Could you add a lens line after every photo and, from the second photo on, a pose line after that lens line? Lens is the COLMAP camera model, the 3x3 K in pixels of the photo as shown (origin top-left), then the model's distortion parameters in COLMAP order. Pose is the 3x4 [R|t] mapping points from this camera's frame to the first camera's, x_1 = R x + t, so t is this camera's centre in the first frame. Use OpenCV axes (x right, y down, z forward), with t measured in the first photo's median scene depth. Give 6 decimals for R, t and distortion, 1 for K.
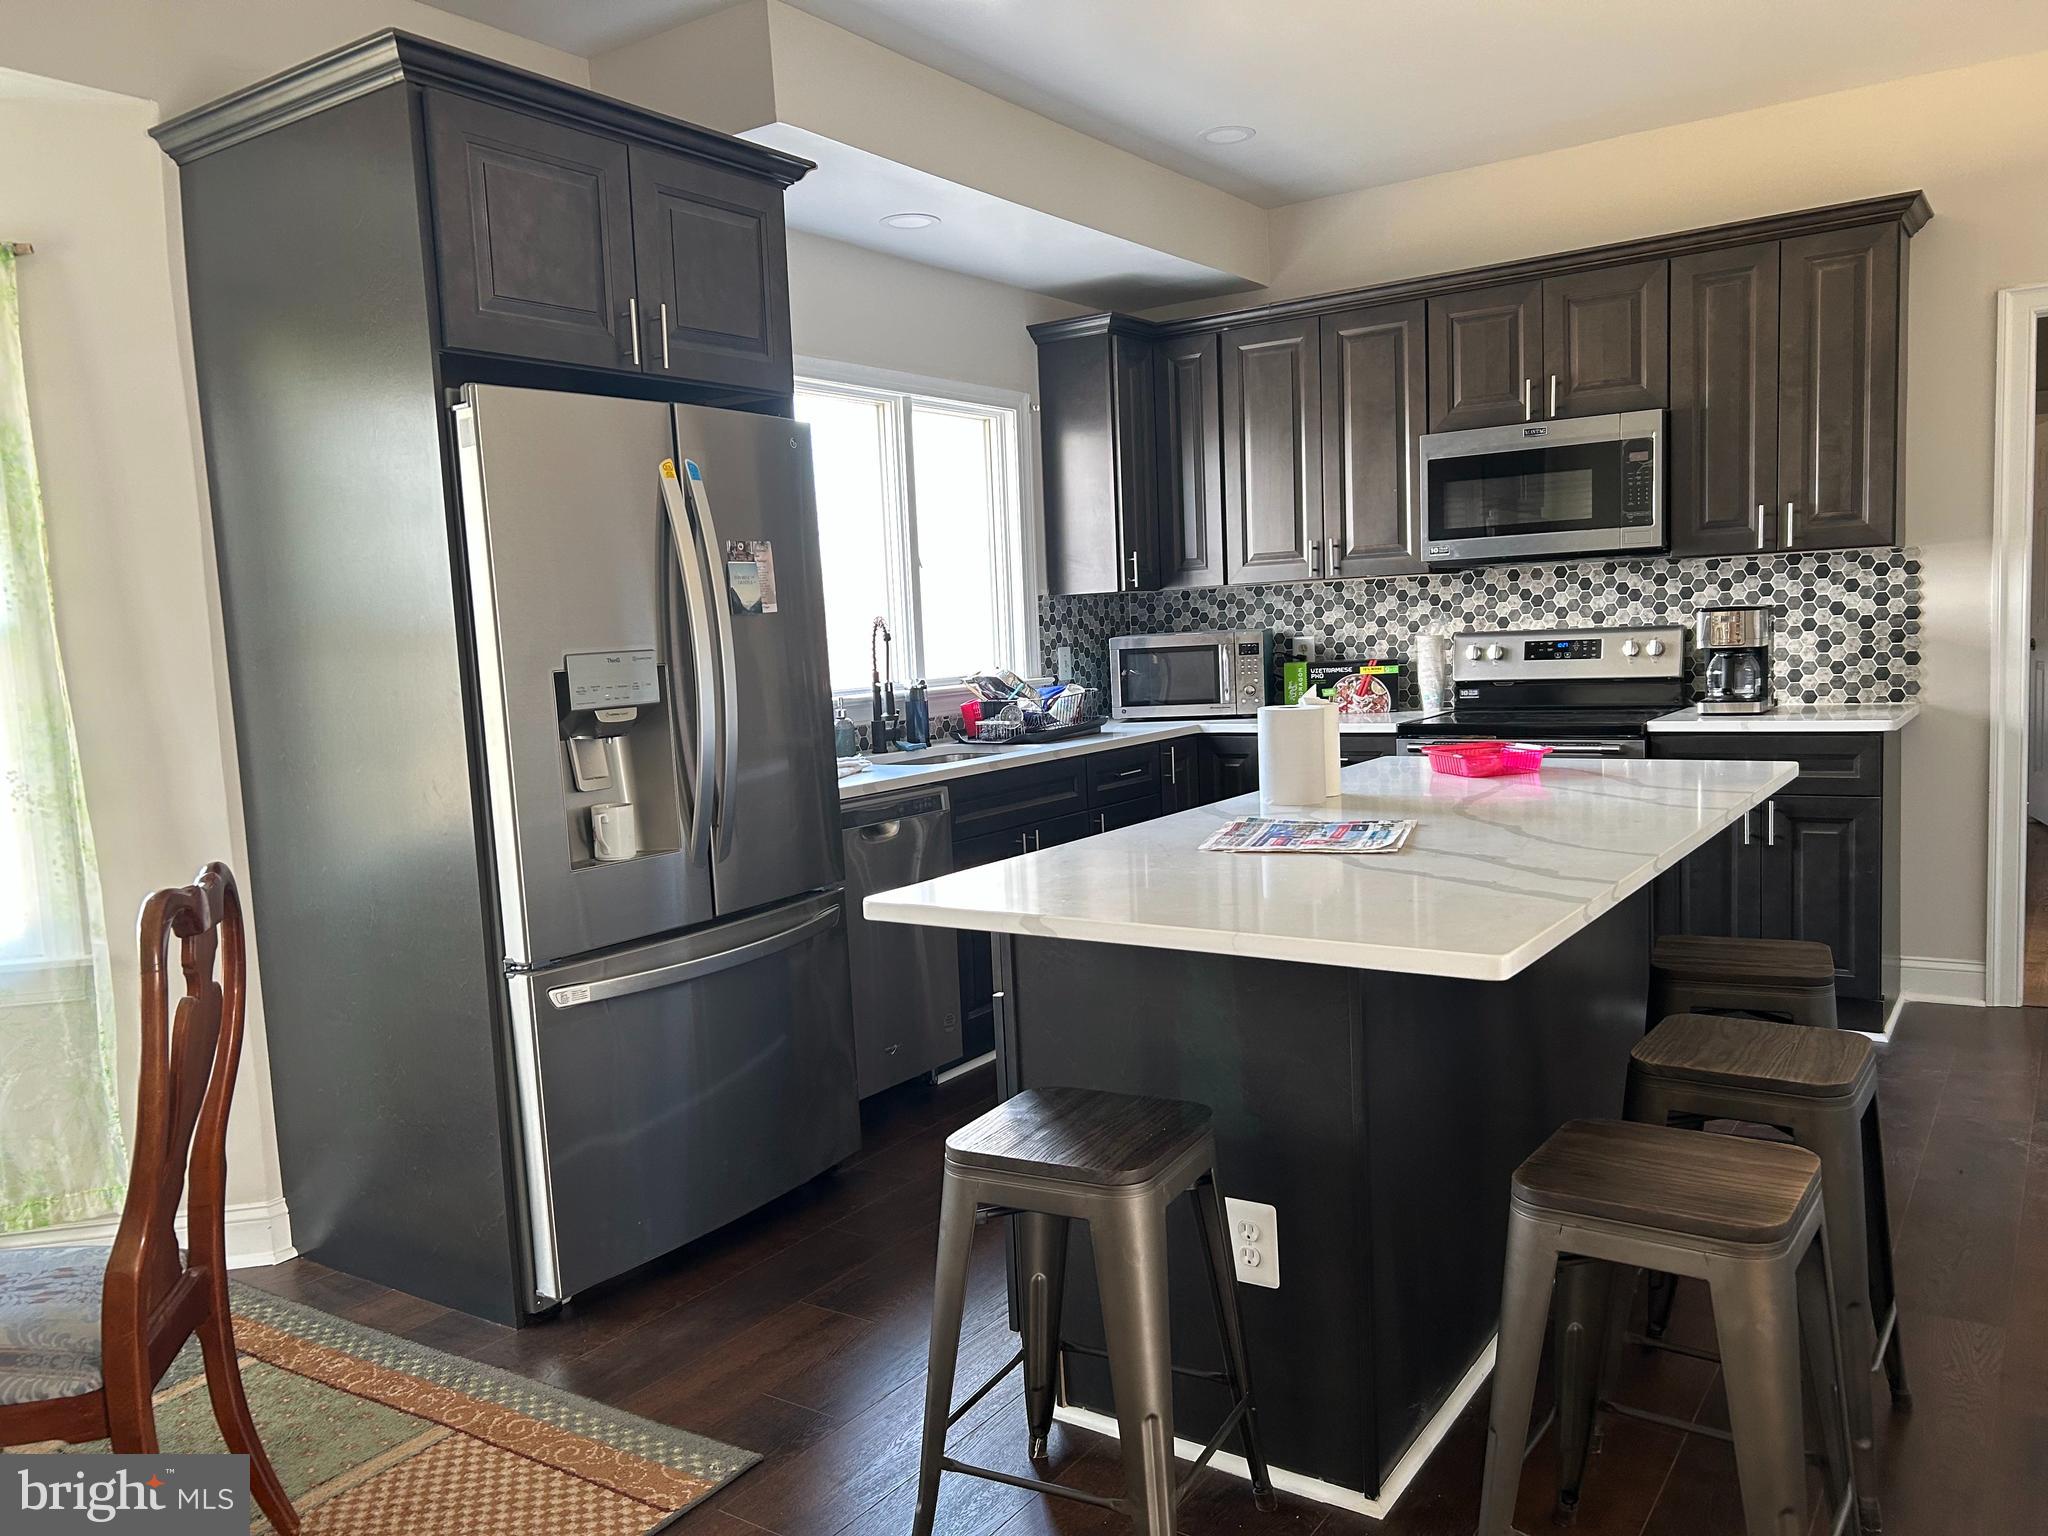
lens RADIAL K [[1560.6, 0, 1024.0], [0, 1560.6, 768.0], [0, 0, 1]] dist [0.049039, -0.050032]
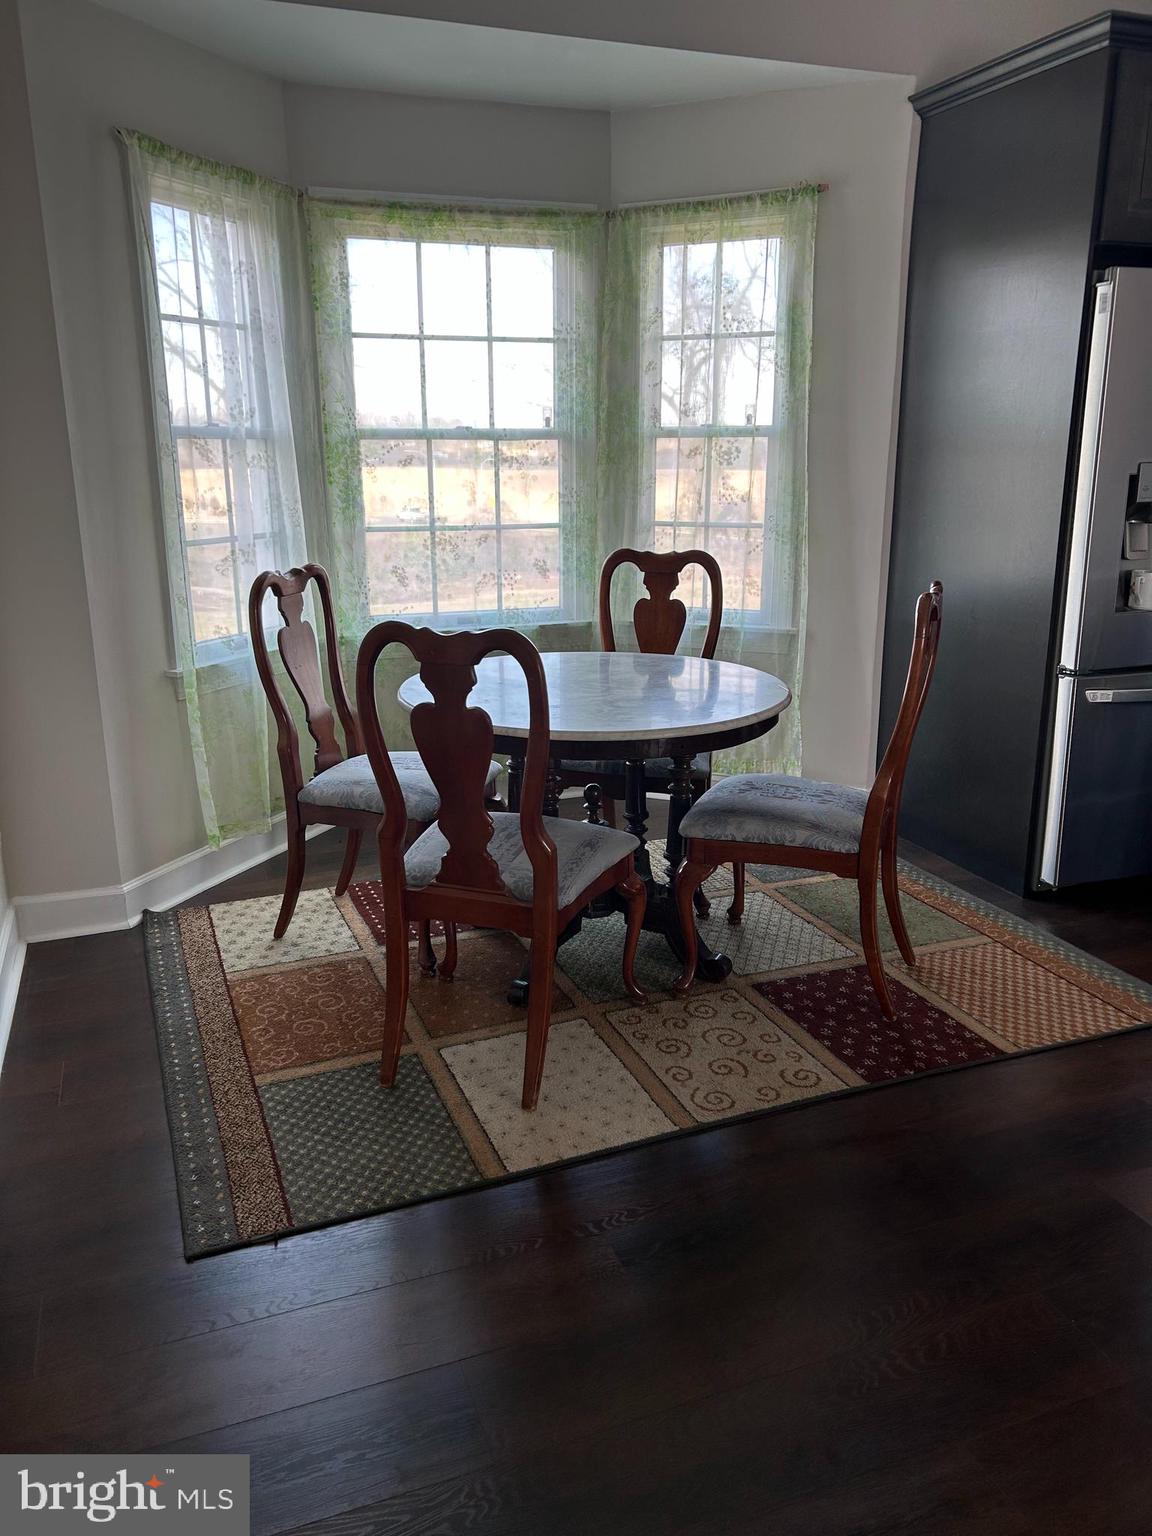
lens RADIAL K [[1170.4, 0, 573.1], [0, 1170.4, 752.0], [0, 0, 1]] dist [0.049039, -0.050032]
pose [[0.822218, 0.188200, -0.537157, -0.087390], [-0.090079, 0.974885, 0.203680, 0.013169], [0.561999, -0.119083, 0.818521, -0.214833]]
